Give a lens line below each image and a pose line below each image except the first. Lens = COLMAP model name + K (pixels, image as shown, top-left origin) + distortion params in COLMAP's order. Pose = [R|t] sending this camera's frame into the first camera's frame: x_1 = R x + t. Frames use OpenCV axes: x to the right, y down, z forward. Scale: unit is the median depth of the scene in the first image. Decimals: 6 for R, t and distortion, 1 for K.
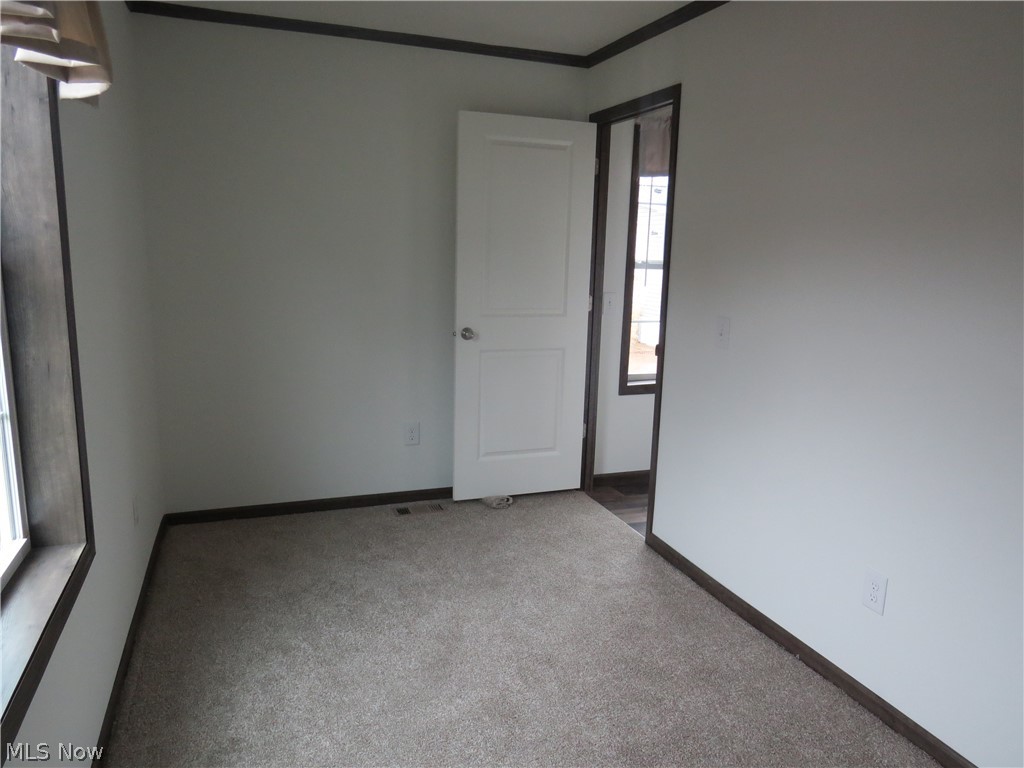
lens RADIAL K [[732.8, 0, 512.0], [0, 732.8, 384.0], [0, 0, 1]] dist [-0.006743, -0.003635]
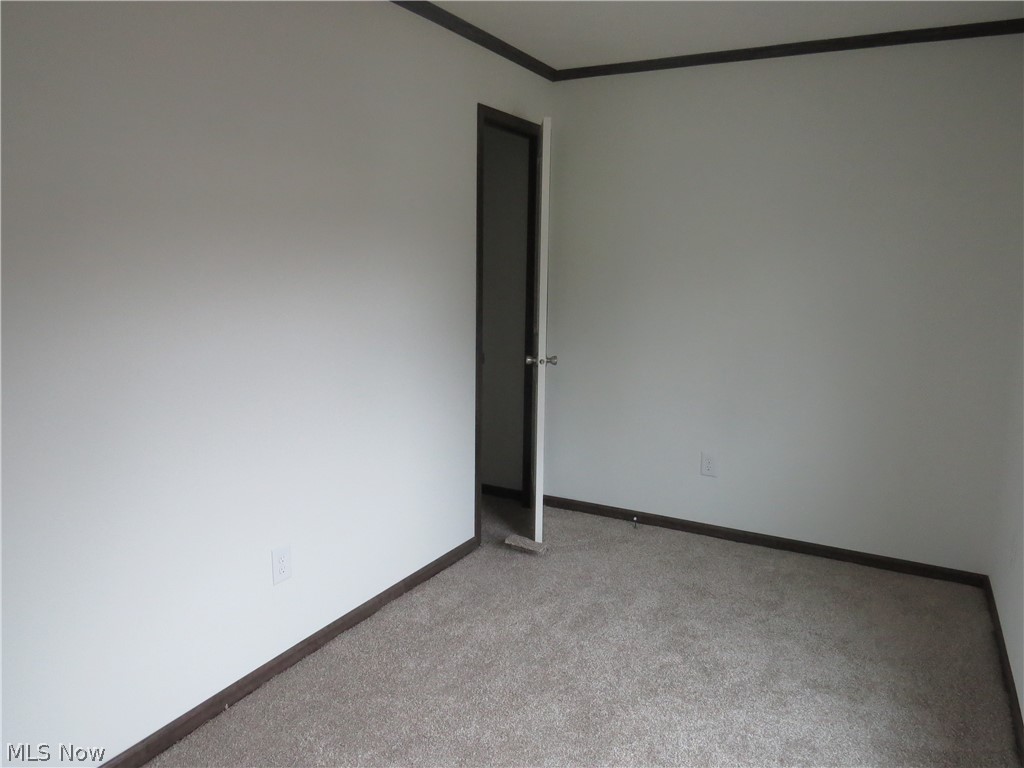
lens RADIAL K [[732.8, 0, 512.0], [0, 732.8, 384.0], [0, 0, 1]] dist [-0.006743, -0.003635]
pose [[-0.660059, -0.165389, 0.732782, -0.474044], [0.112005, 0.942893, 0.313700, -0.266734], [-0.742817, 0.289136, -0.603840, 1.284243]]
